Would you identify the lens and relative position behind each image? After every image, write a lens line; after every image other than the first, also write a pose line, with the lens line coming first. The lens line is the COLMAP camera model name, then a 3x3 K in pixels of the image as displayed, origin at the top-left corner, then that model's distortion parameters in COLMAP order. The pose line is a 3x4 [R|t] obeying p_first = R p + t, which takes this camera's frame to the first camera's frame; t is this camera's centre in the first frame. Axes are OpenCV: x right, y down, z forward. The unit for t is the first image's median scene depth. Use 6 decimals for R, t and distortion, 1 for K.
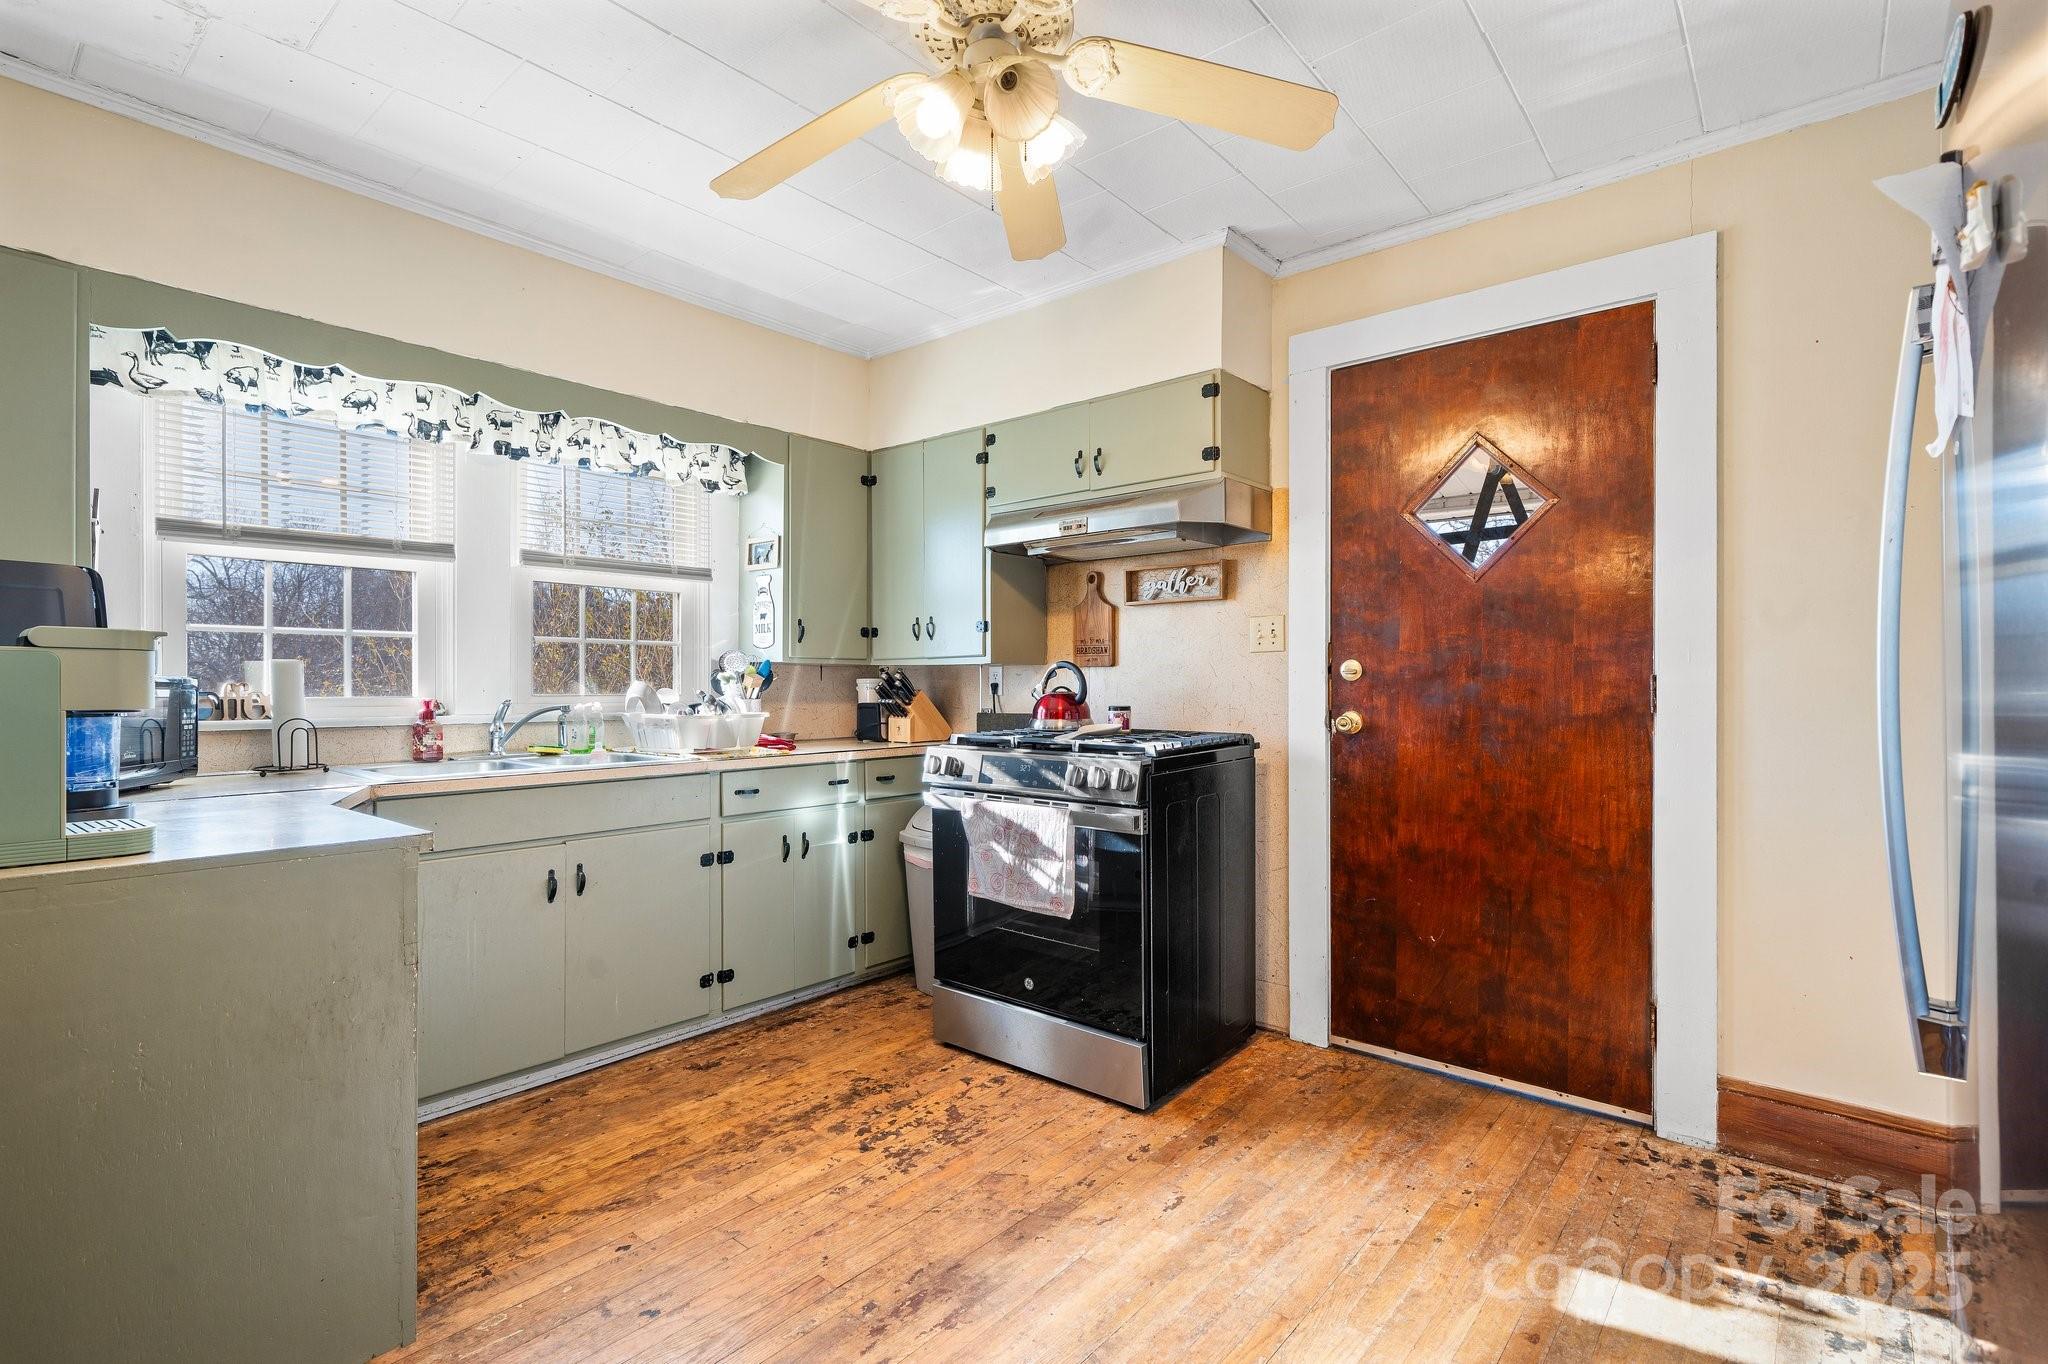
lens RADIAL K [[953.6, 0, 1018.2], [0, 953.6, 687.6], [0, 0, 1]] dist [0.001797, 0.000187]
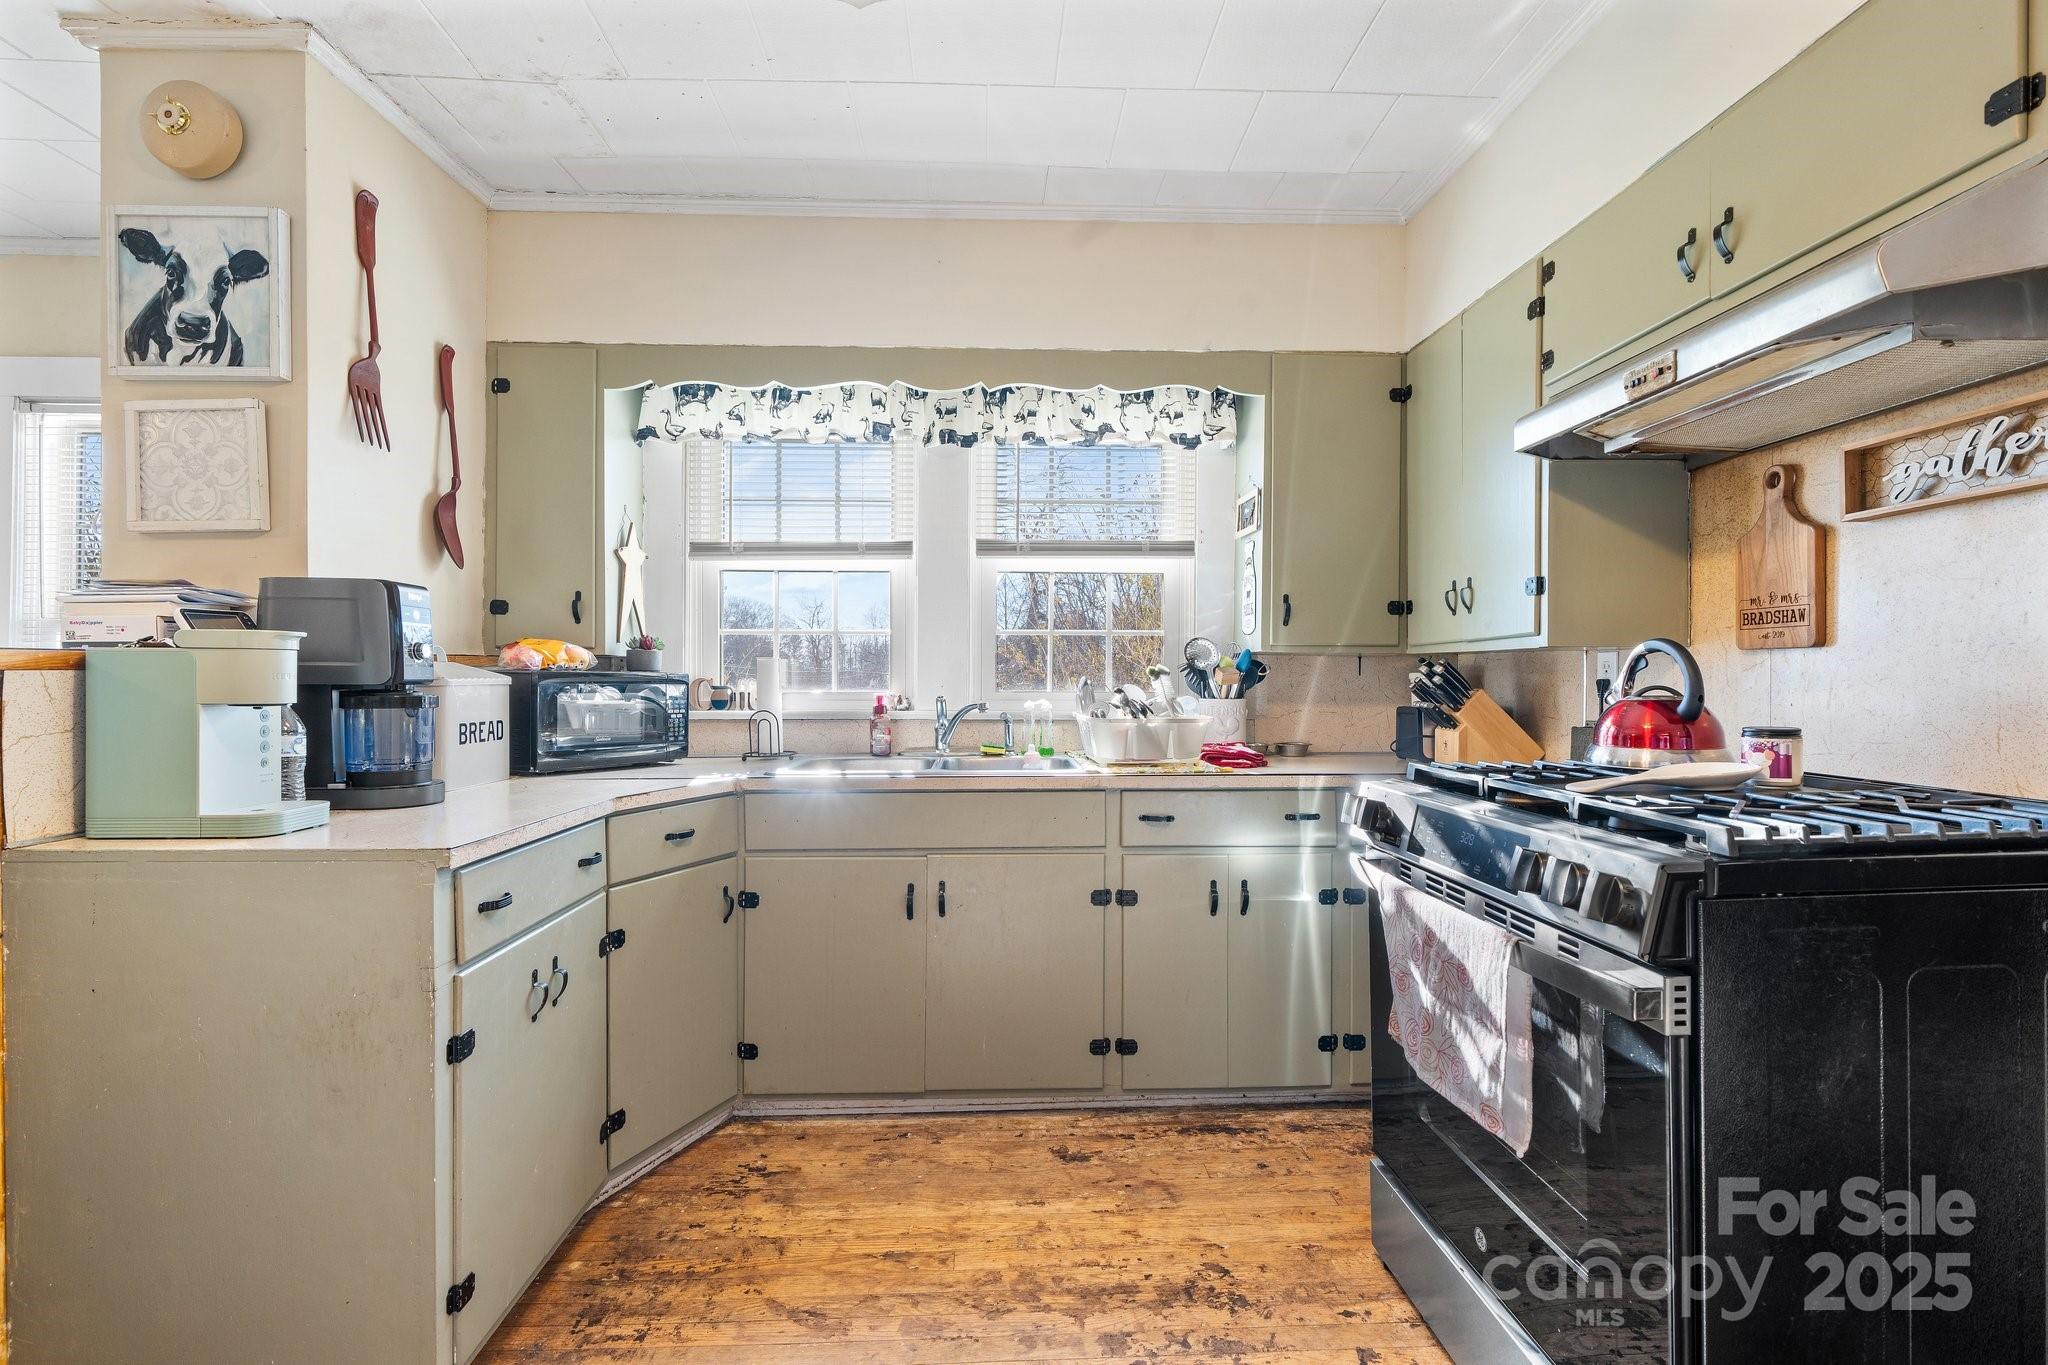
lens RADIAL K [[913.0, 0, 1021.6], [0, 913.0, 686.7], [0, 0, 1]] dist [0.000676, 0.000143]
pose [[0.680583, 0.007410, -0.732634, 0.190004], [-0.004029, 0.999972, 0.006372, -0.002888], [0.732660, -0.001385, 0.680593, 0.416464]]
